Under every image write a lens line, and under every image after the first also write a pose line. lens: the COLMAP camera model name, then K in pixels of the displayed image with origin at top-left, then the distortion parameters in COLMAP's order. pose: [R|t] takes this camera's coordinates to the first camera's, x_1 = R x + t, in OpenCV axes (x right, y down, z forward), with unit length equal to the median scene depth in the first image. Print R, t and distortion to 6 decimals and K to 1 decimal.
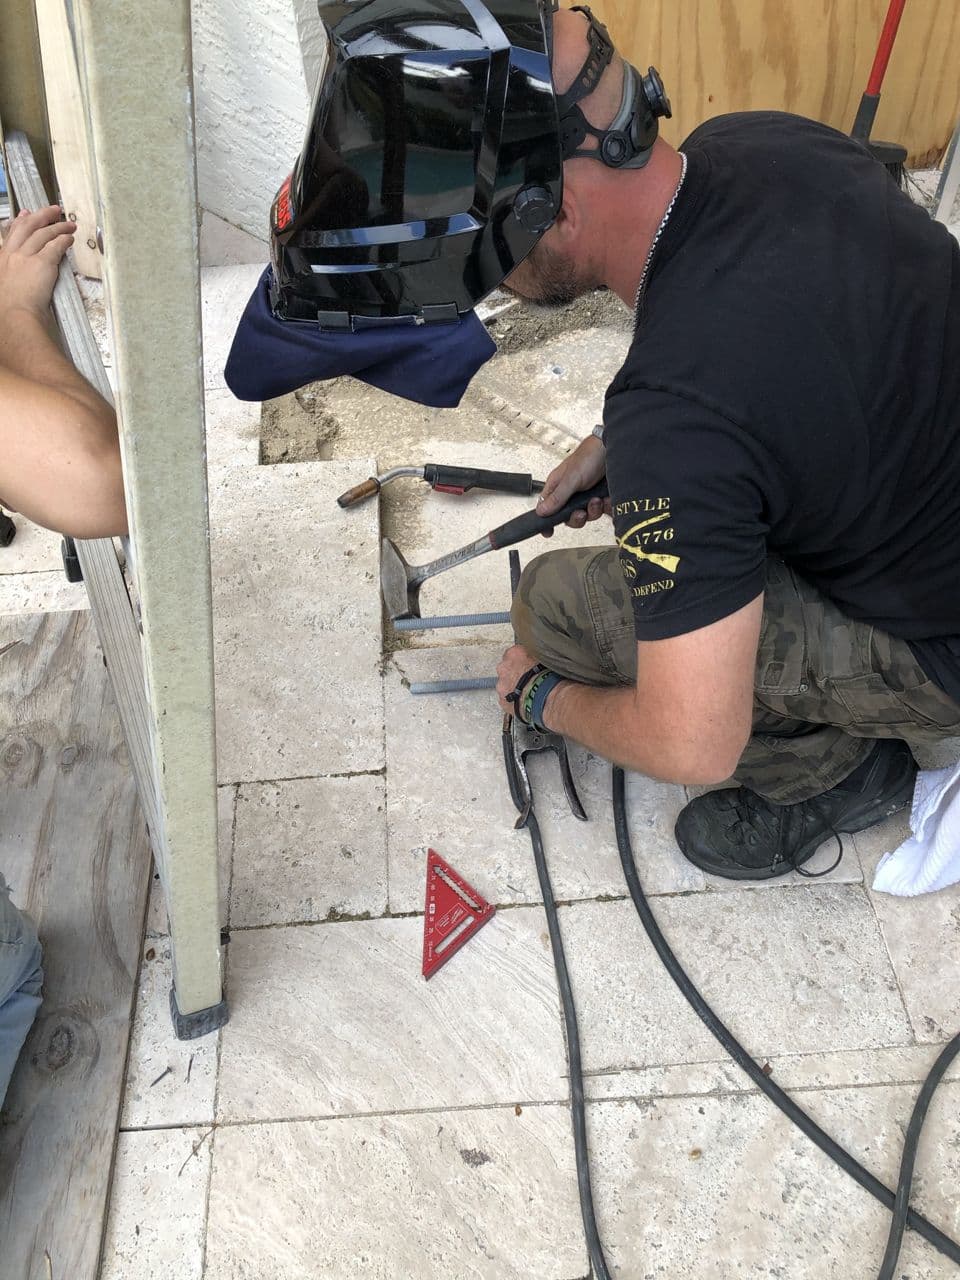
lens RADIAL K [[1053.7, 0, 480.0], [0, 1053.7, 640.0], [0, 0, 1]] dist [0.015992, -0.000951]
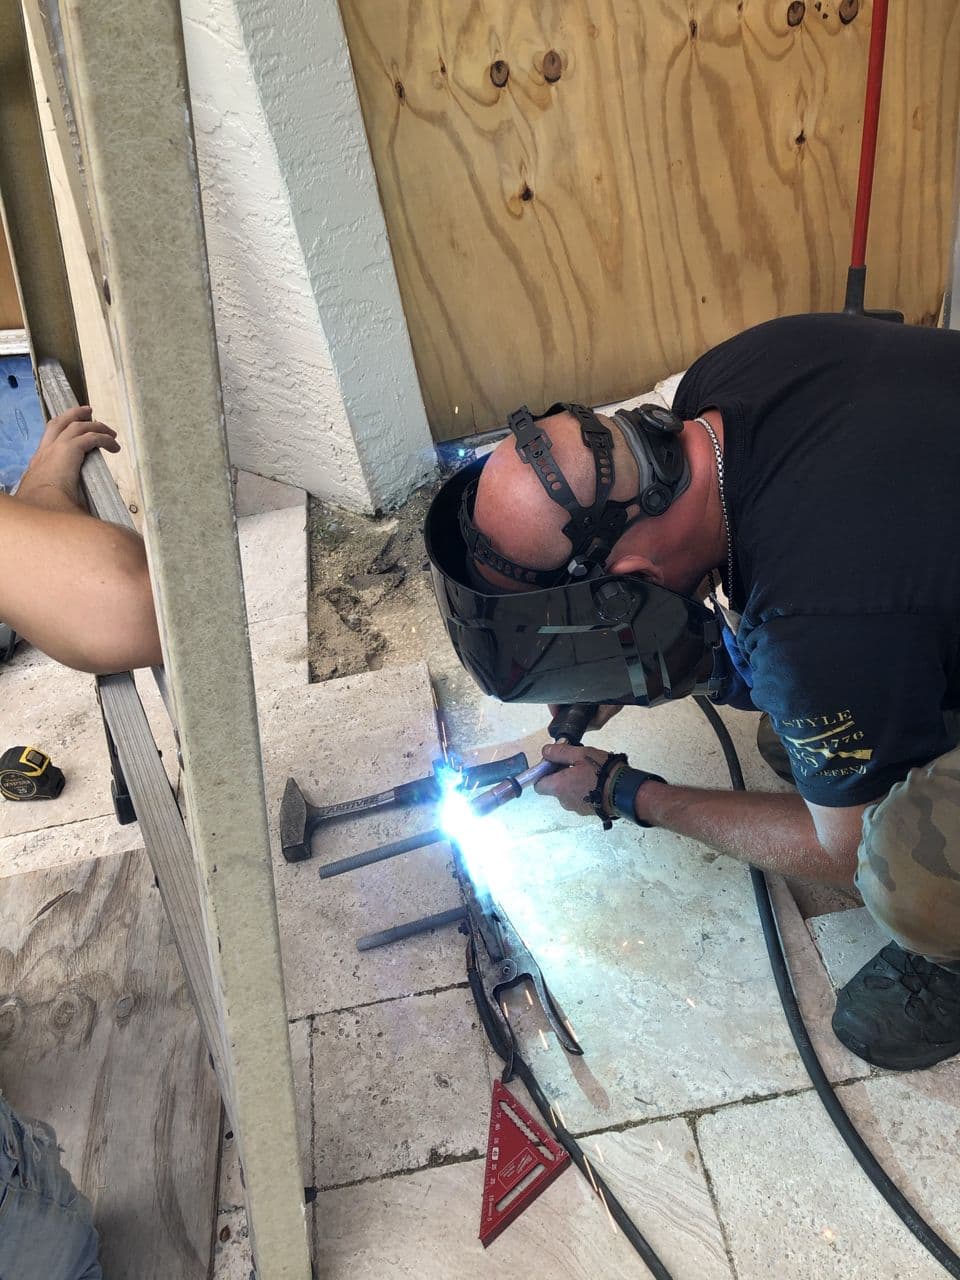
lens RADIAL K [[1053.7, 0, 480.0], [0, 1053.7, 640.0], [0, 0, 1]] dist [0.015992, -0.000951]
pose [[0.989968, -0.136629, -0.035996, -0.016270], [0.122862, 0.958244, -0.258212, 0.085105], [0.069772, 0.251199, 0.965417, 0.080666]]
